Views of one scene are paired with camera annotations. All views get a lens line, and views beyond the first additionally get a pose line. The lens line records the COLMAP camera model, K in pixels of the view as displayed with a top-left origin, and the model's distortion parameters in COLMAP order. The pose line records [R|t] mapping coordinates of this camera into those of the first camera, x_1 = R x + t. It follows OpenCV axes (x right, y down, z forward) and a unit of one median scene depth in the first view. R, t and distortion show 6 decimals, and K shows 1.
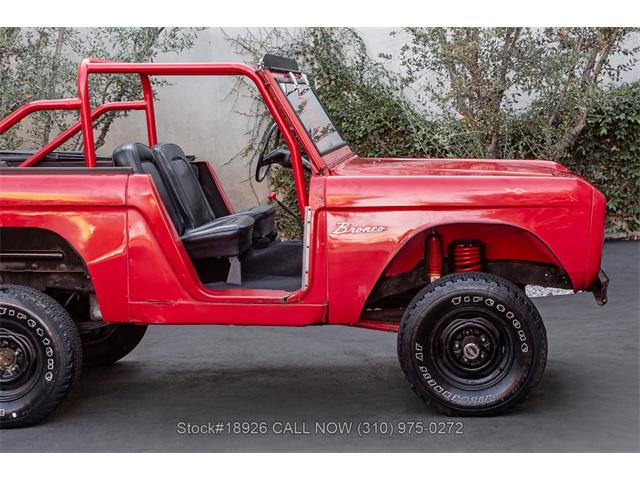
lens RADIAL K [[1031.6, 0, 320.0], [0, 1031.6, 240.0], [0, 0, 1]] dist [0.188337, 0.046437]
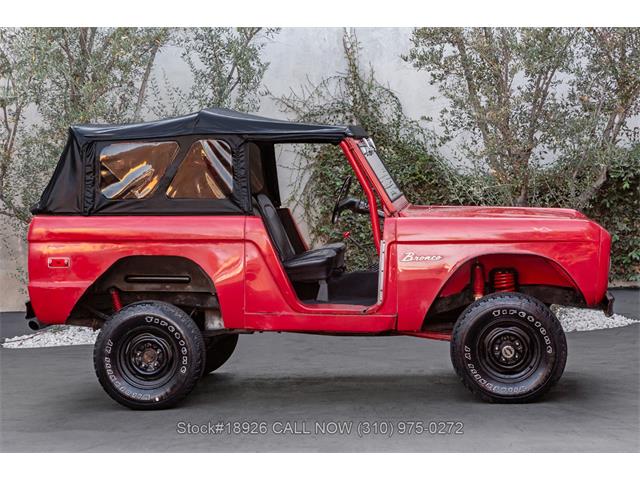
lens RADIAL K [[1031.6, 0, 320.0], [0, 1031.6, 240.0], [0, 0, 1]] dist [0.188337, 0.046437]
pose [[0.999644, 0.005546, -0.026103, -0.023974], [-0.006848, 0.998722, -0.050067, 0.014008], [0.025792, 0.050228, 0.998405, -0.133508]]
